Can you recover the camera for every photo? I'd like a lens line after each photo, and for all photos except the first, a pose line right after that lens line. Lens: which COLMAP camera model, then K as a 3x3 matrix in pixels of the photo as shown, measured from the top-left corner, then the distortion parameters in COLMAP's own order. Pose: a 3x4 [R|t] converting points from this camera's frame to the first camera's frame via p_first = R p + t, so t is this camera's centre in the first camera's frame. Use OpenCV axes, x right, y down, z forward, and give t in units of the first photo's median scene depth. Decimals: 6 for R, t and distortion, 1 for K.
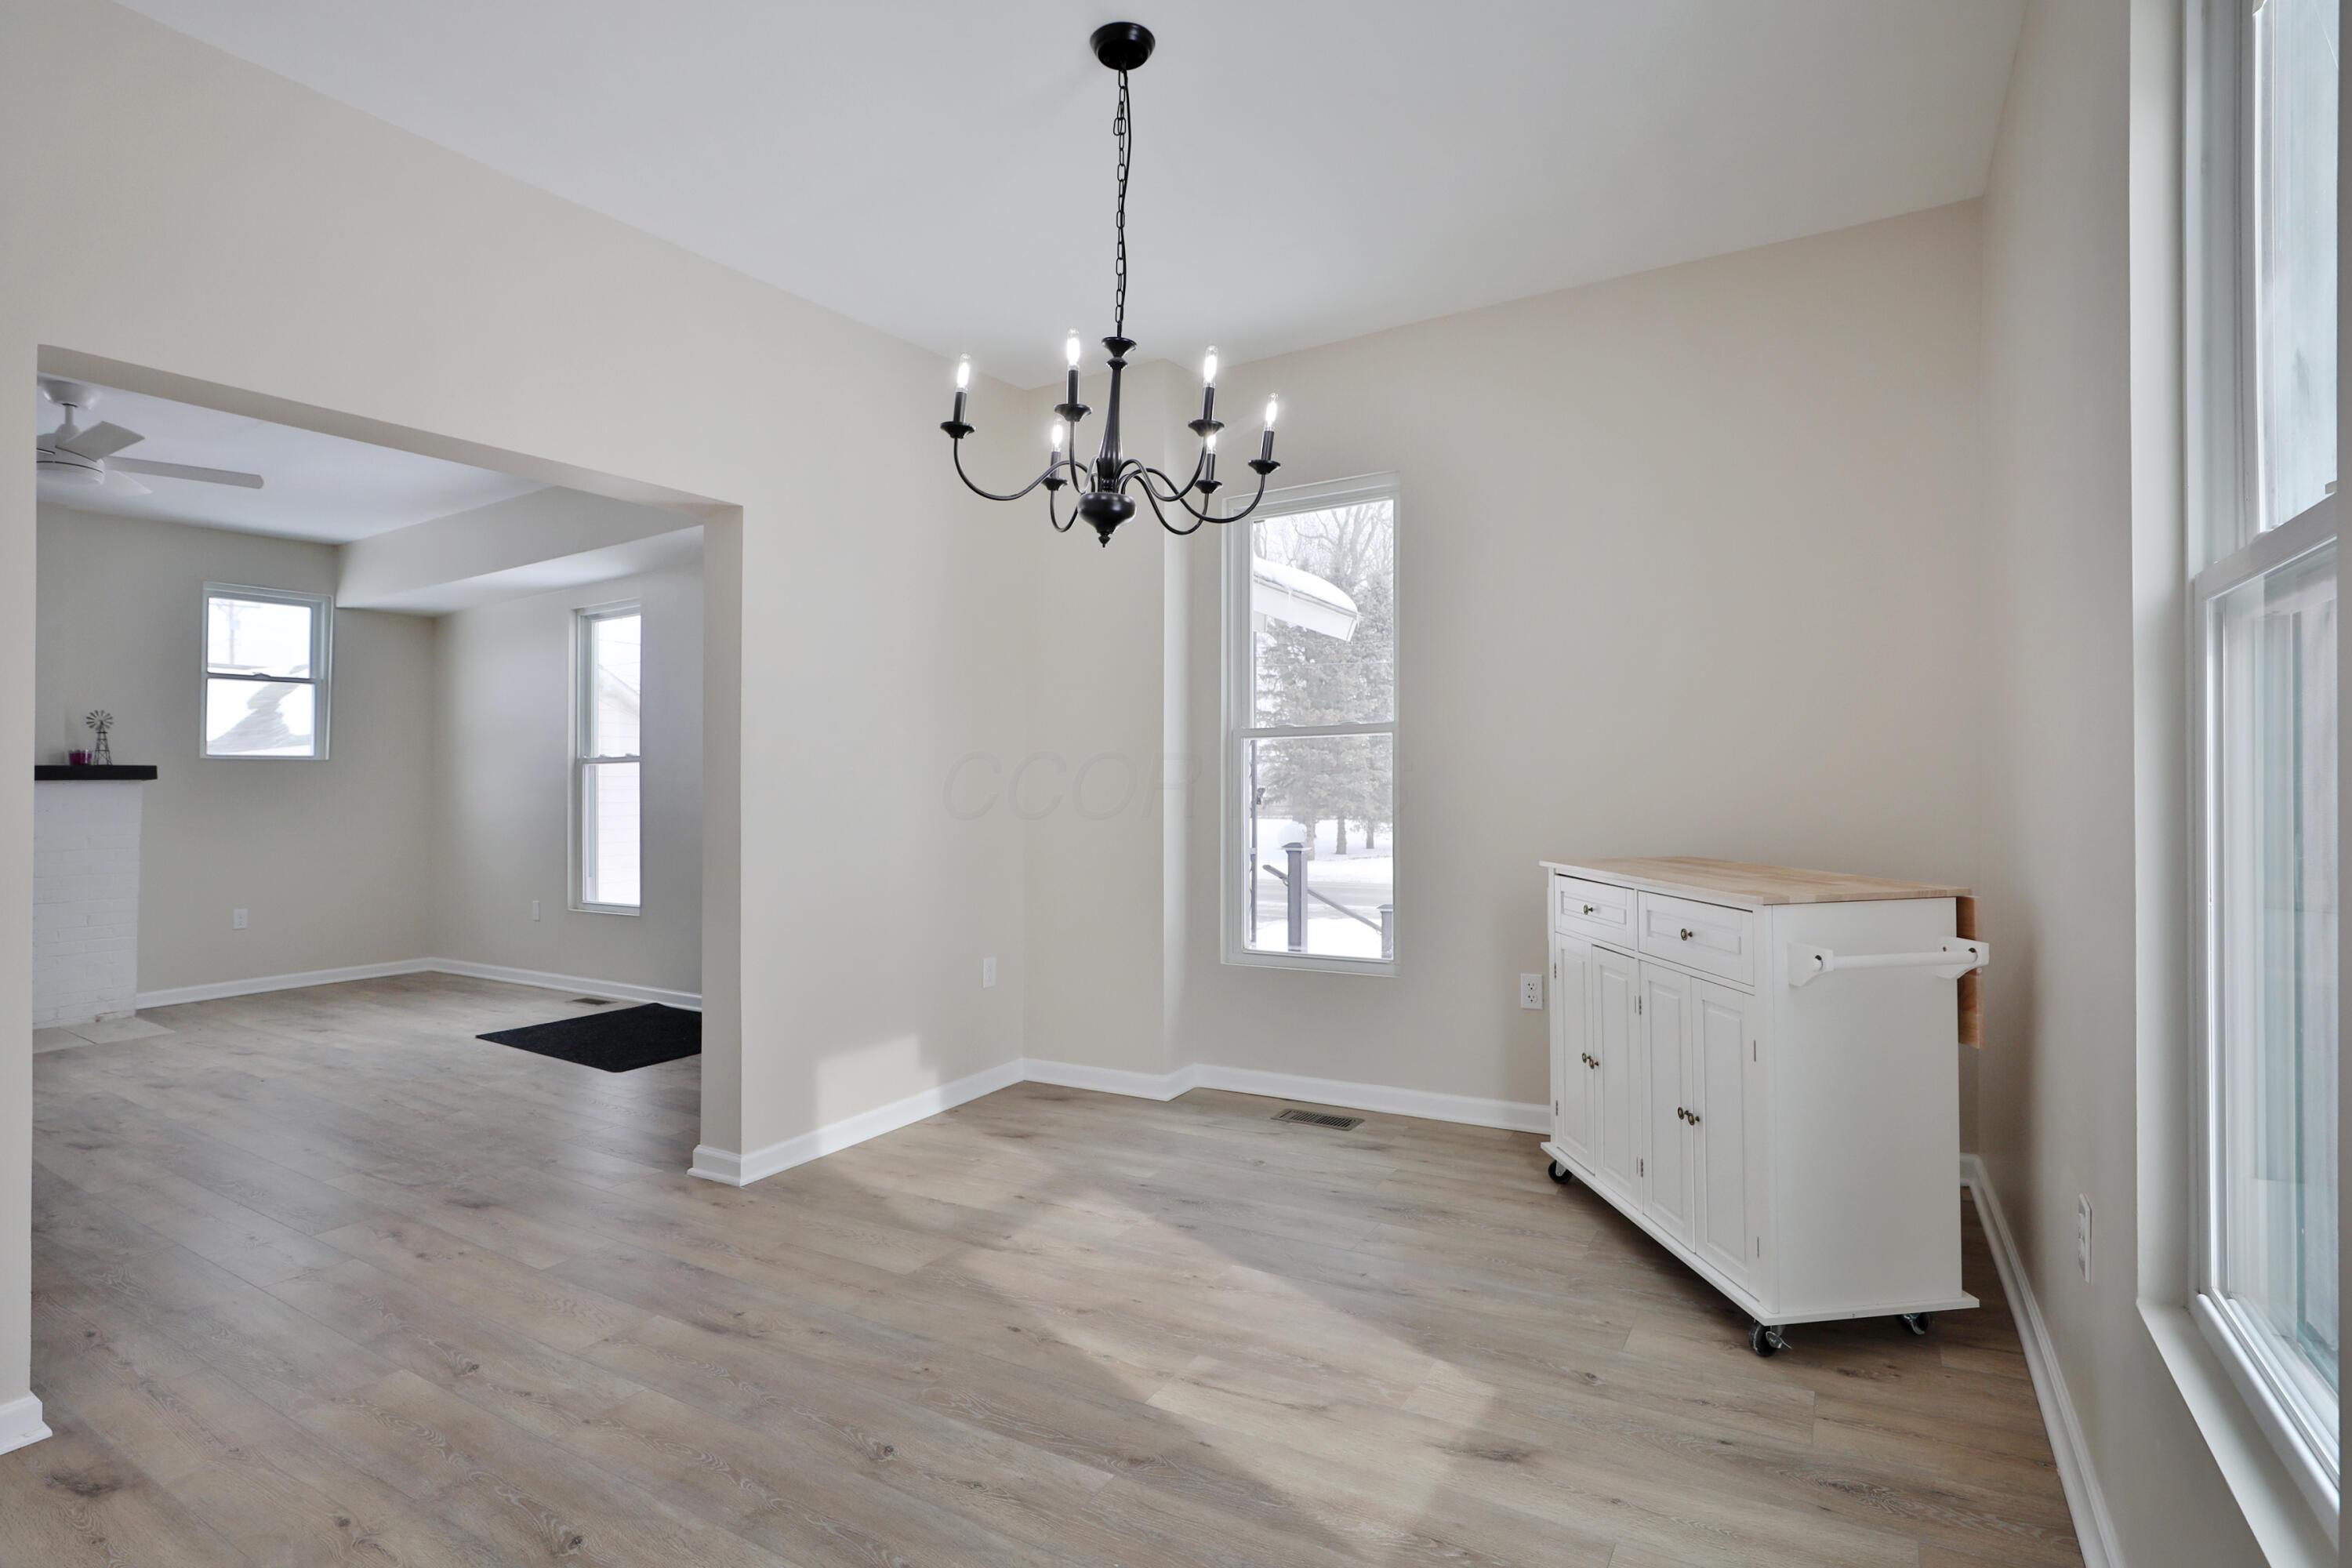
lens RADIAL K [[1144.2, 0, 1176.0], [0, 1144.2, 784.0], [0, 0, 1]] dist [-0.001933, 0.000898]
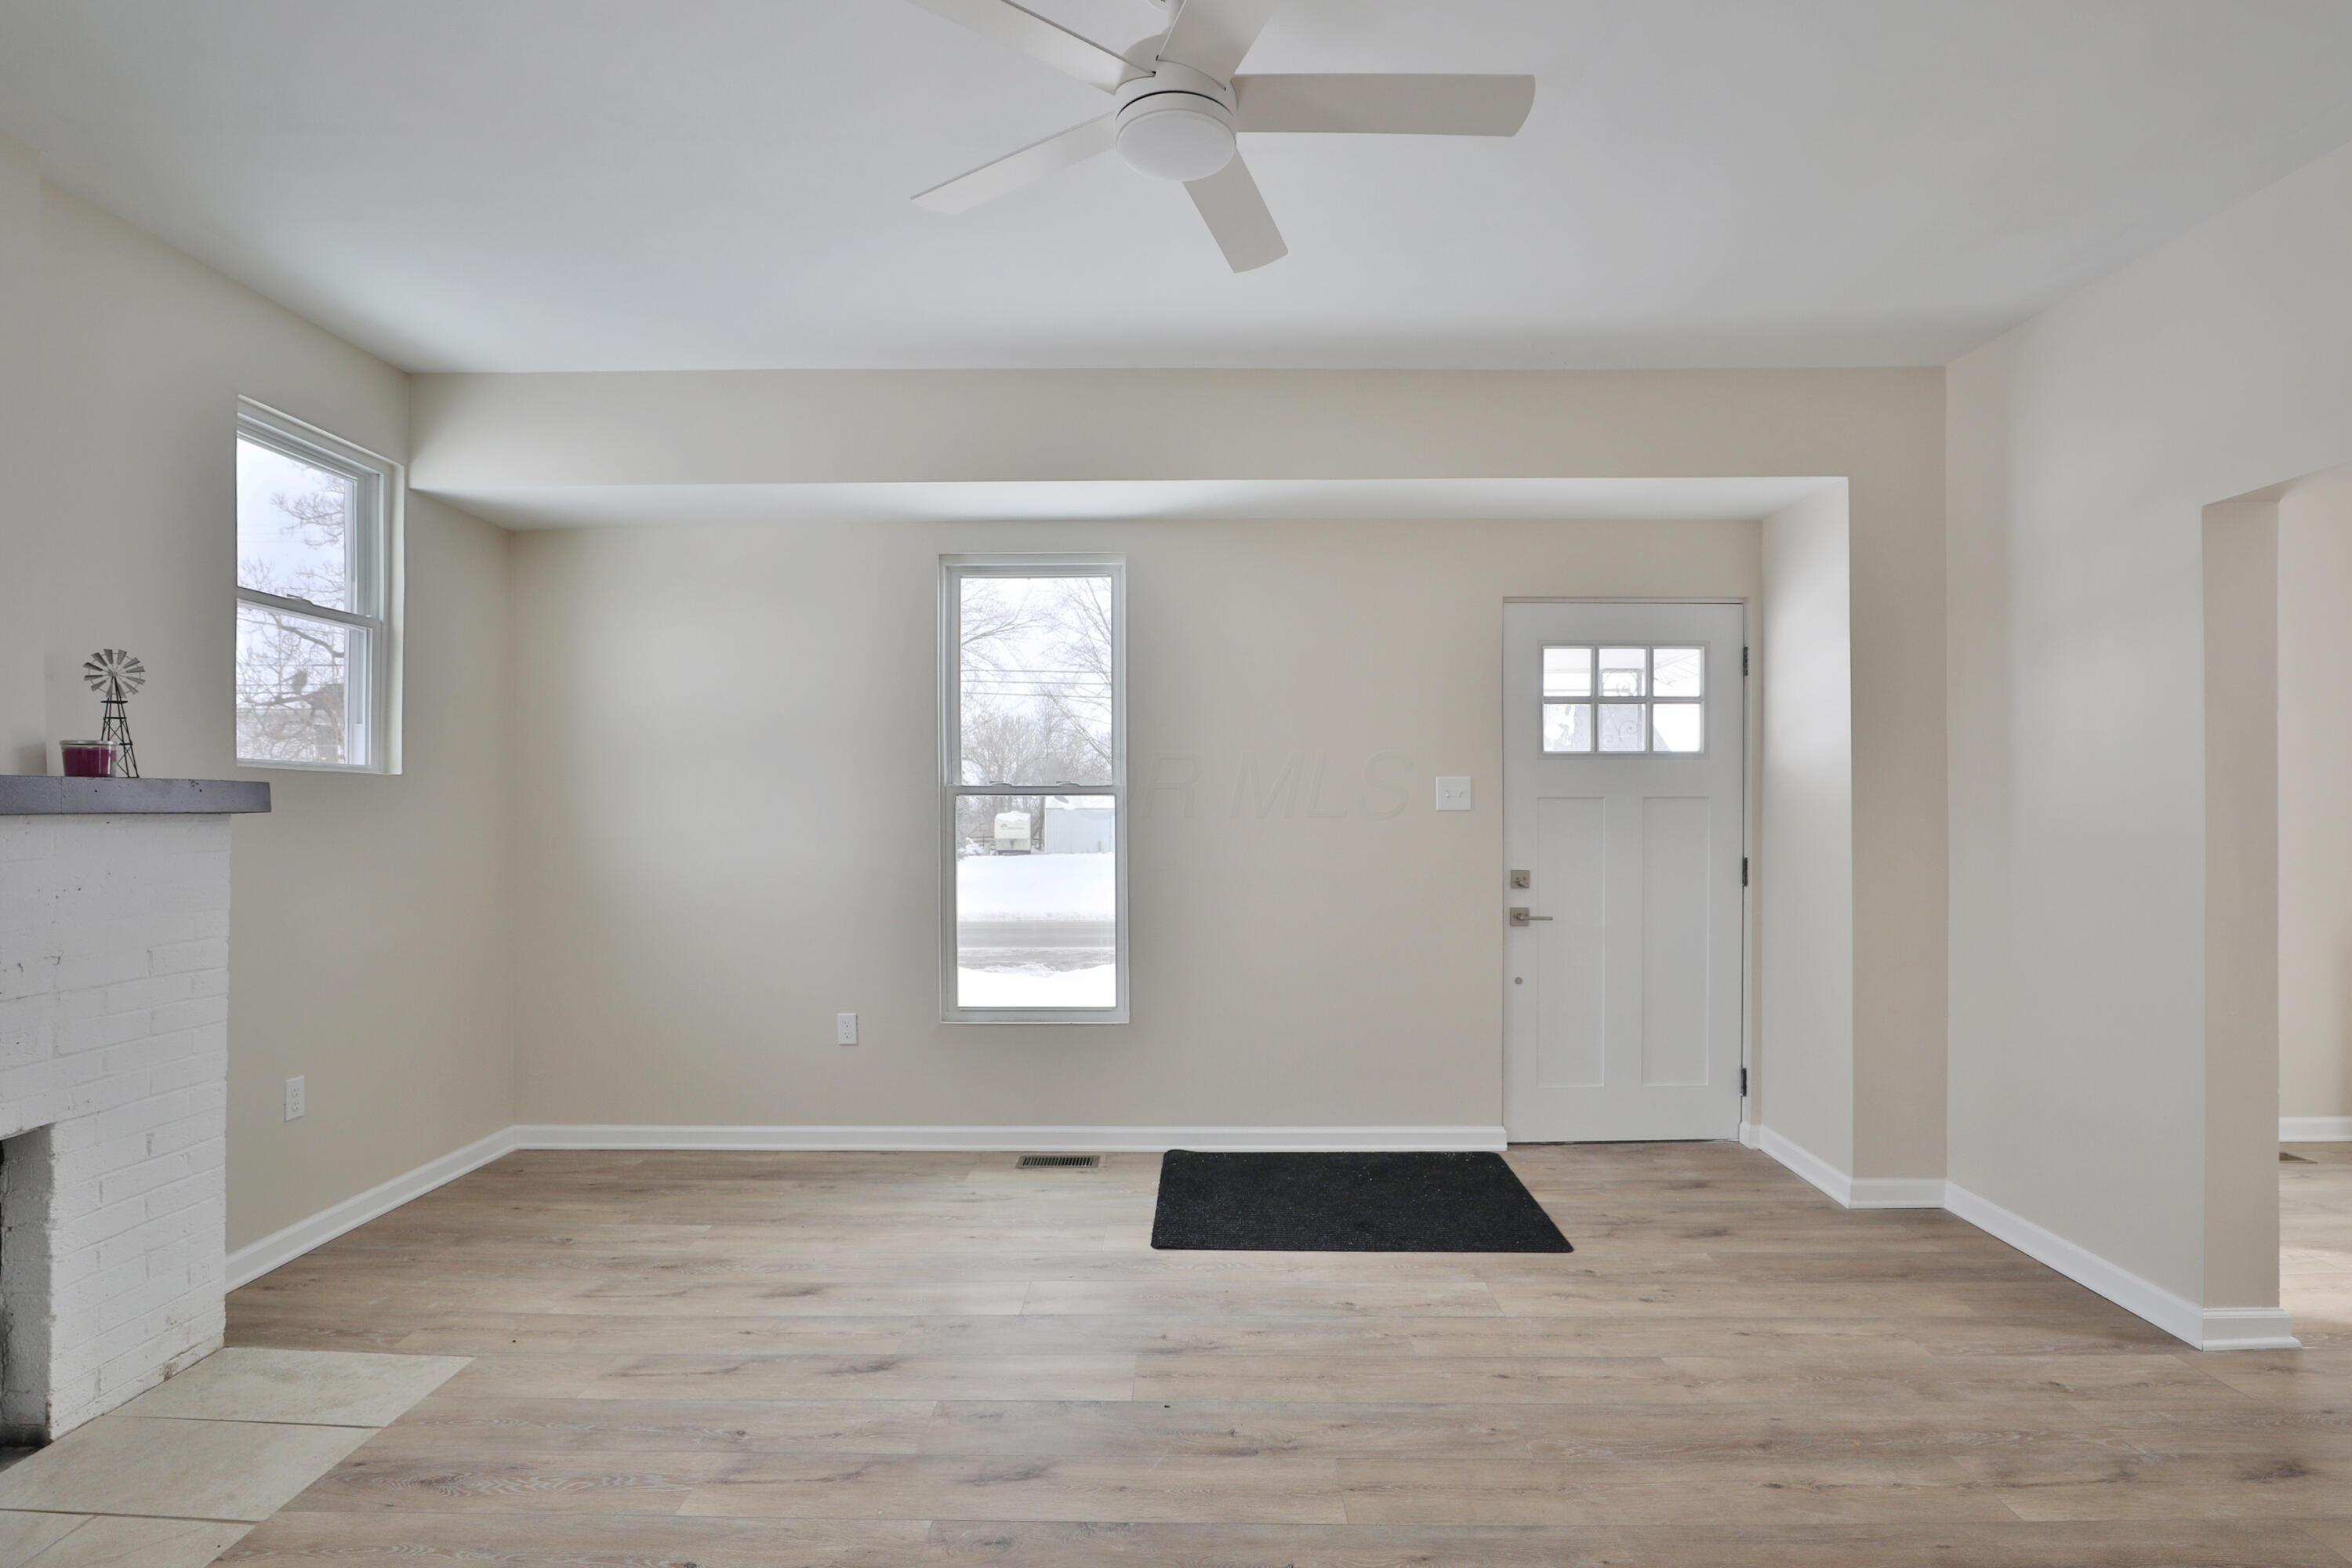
lens RADIAL K [[1118.9, 0, 1171.6], [0, 1118.9, 772.9], [0, 0, 1]] dist [-0.029065, 0.000155]
pose [[0.872735, 0.034749, 0.486957, -0.710572], [-0.017306, 0.999039, -0.040275, -0.006055], [-0.487888, 0.026722, 0.872497, 0.399430]]
